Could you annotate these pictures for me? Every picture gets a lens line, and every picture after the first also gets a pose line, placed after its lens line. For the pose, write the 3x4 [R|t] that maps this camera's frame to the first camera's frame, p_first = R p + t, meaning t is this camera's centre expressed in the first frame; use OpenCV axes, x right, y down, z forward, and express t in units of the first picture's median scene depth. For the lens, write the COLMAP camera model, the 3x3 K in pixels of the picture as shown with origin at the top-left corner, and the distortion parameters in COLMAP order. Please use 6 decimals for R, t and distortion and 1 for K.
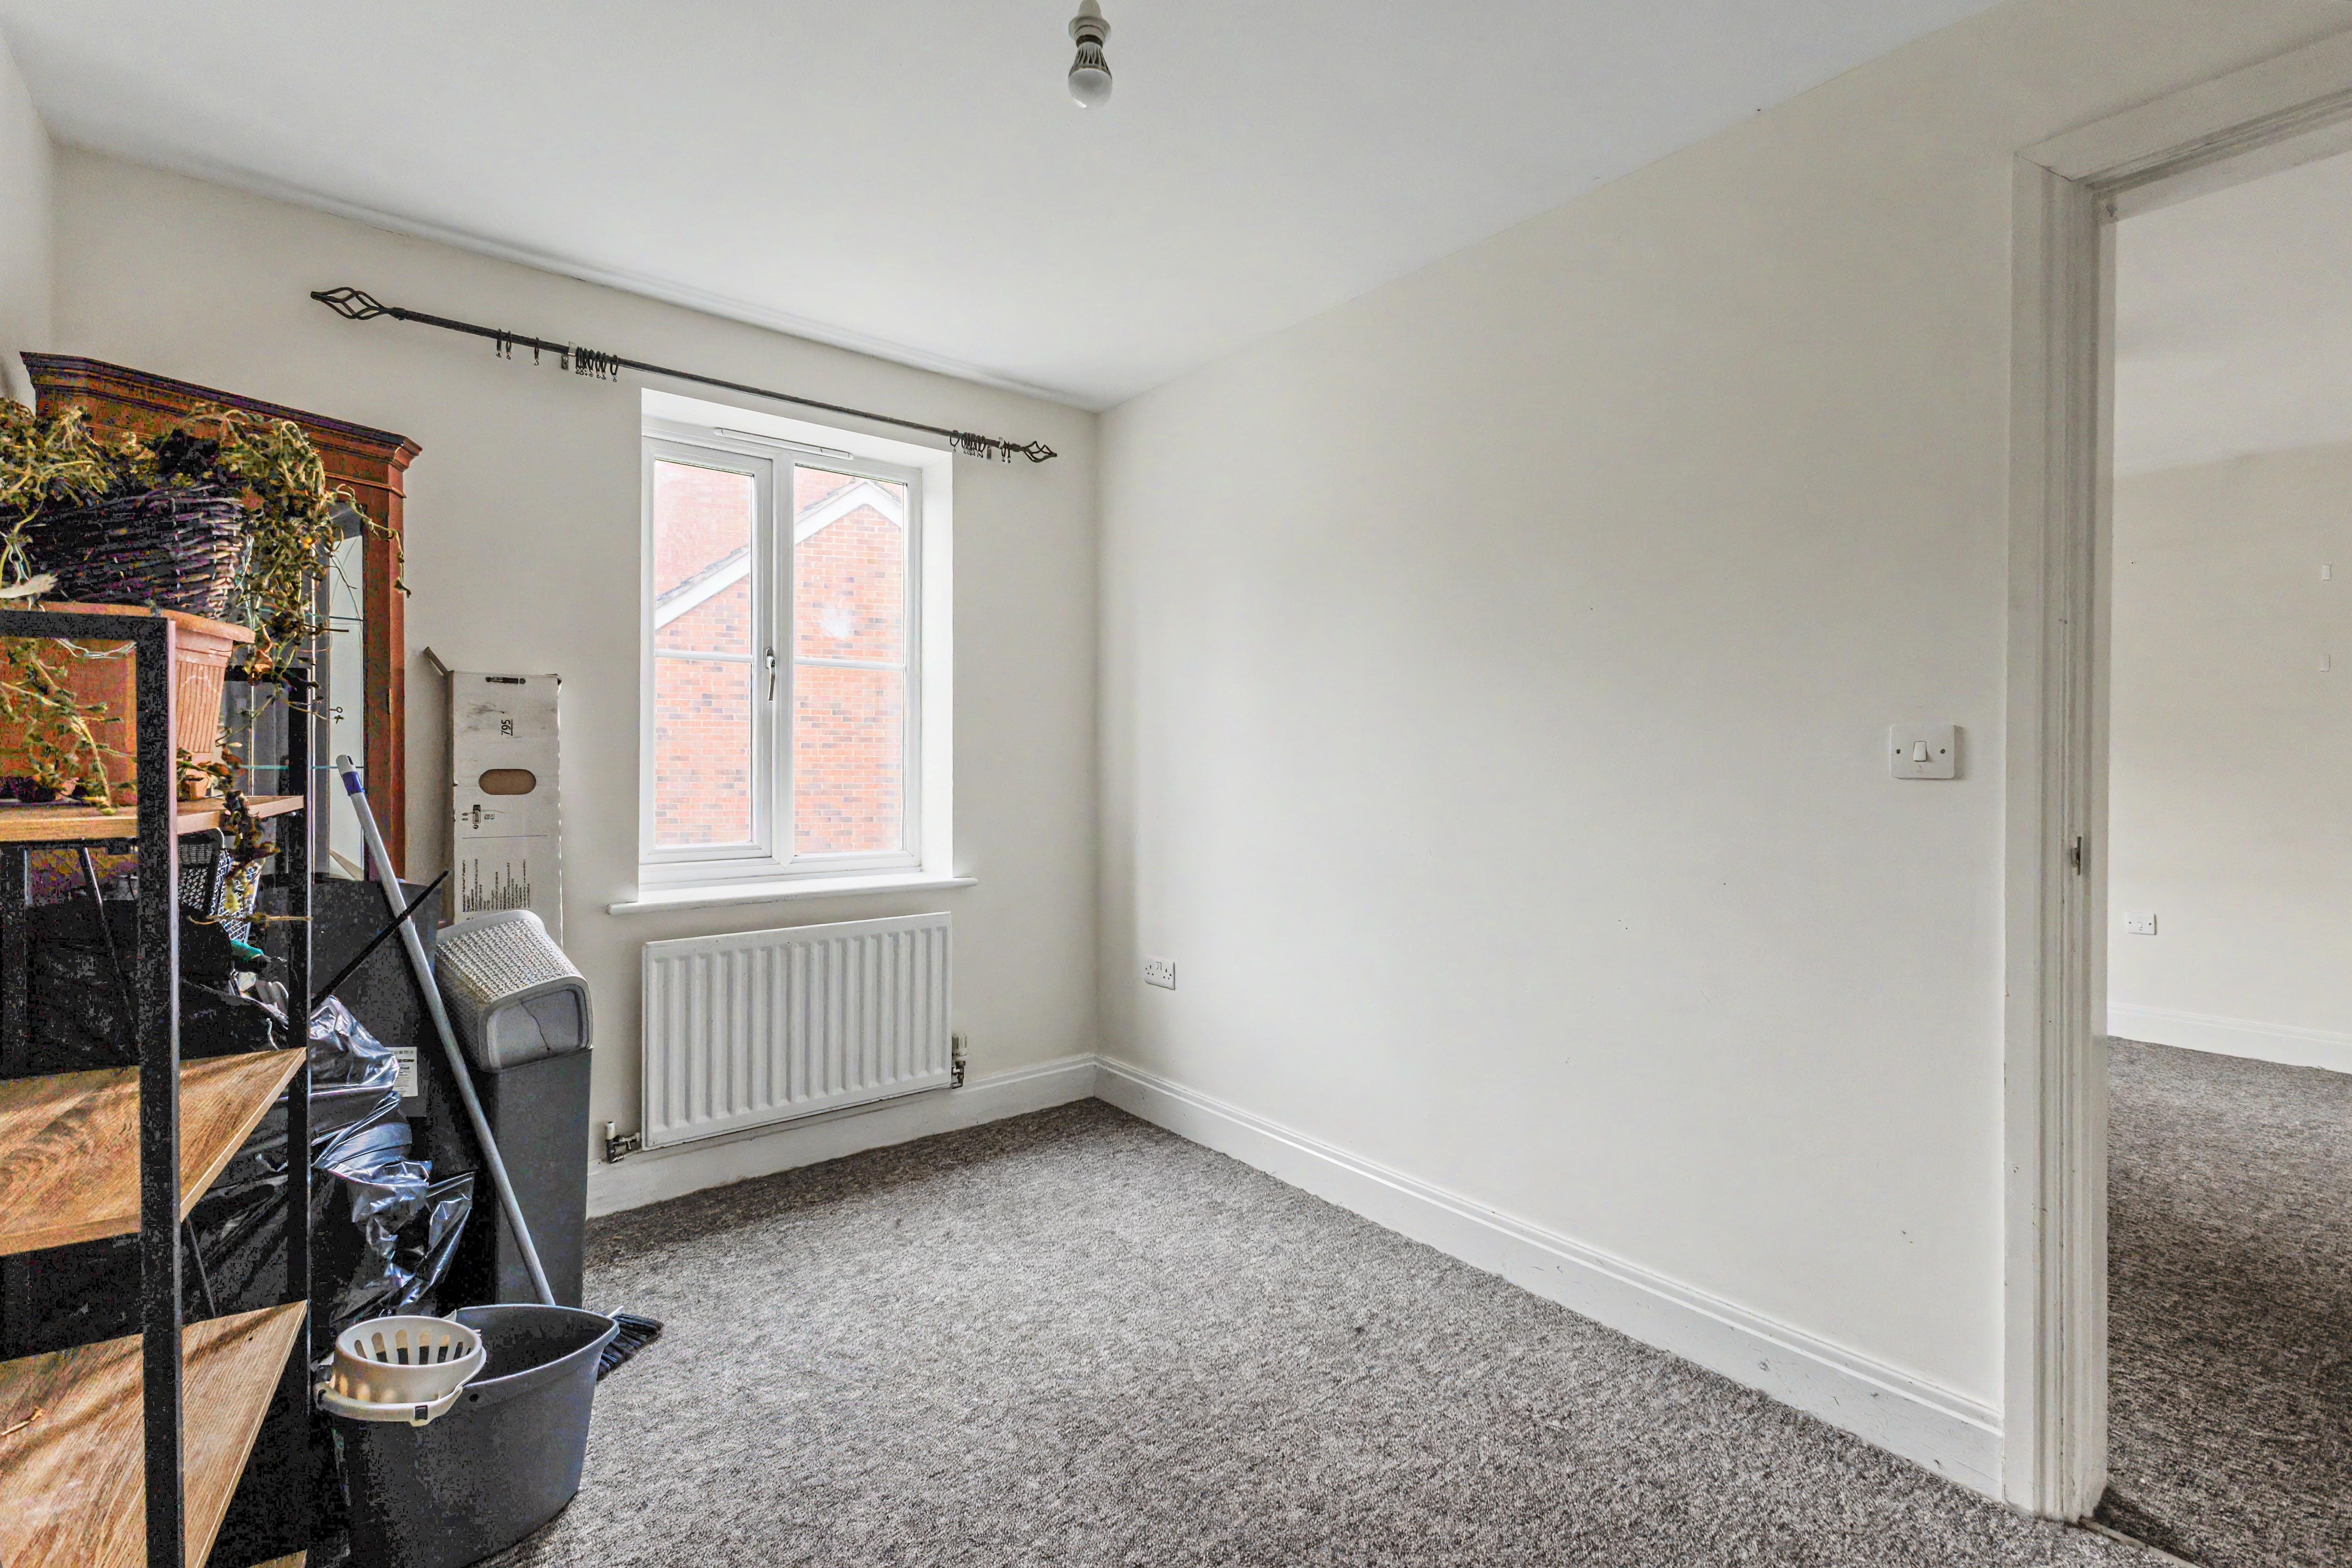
lens RADIAL K [[1024.1, 0, 1177.7], [0, 1024.1, 773.9], [0, 0, 1]] dist [0.006982, -0.000349]
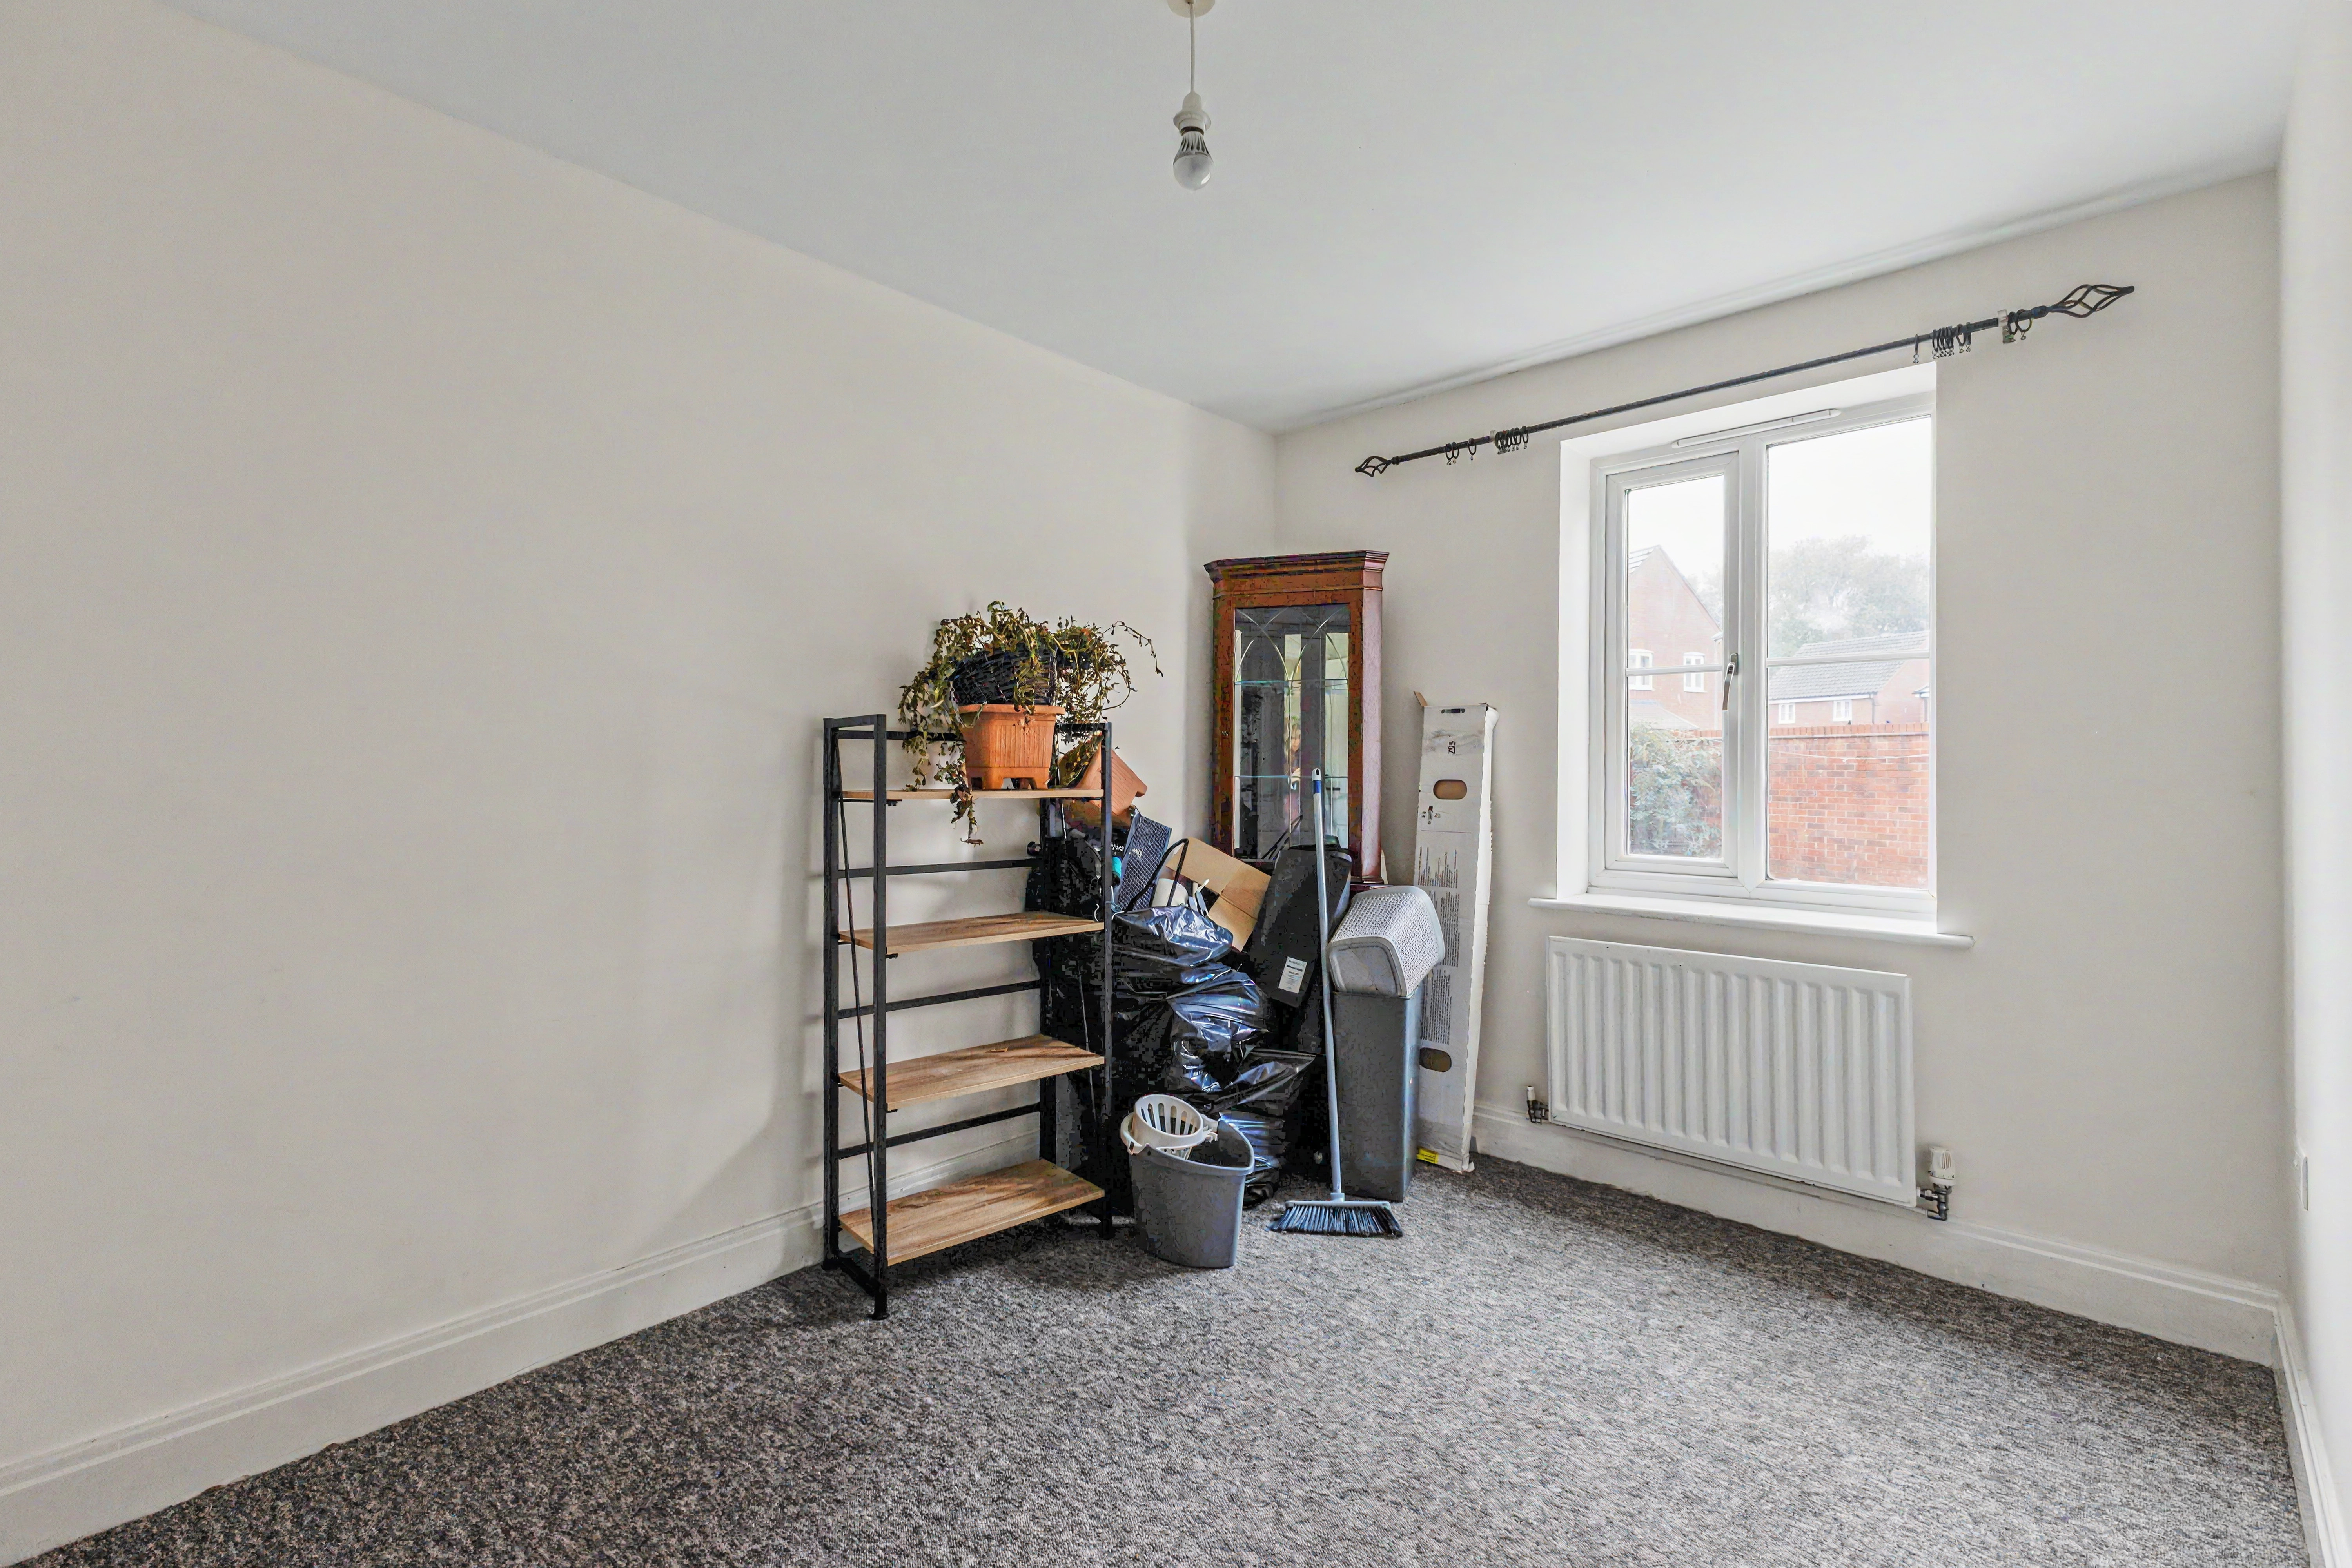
lens RADIAL K [[1024.1, 0, 1177.7], [0, 1024.1, 773.9], [0, 0, 1]] dist [0.006982, -0.000349]
pose [[0.157000, 0.002638, -0.987595, 0.516967], [-0.014990, 0.999888, 0.000288, -0.006766], [0.987485, 0.014758, 0.157022, 0.413338]]
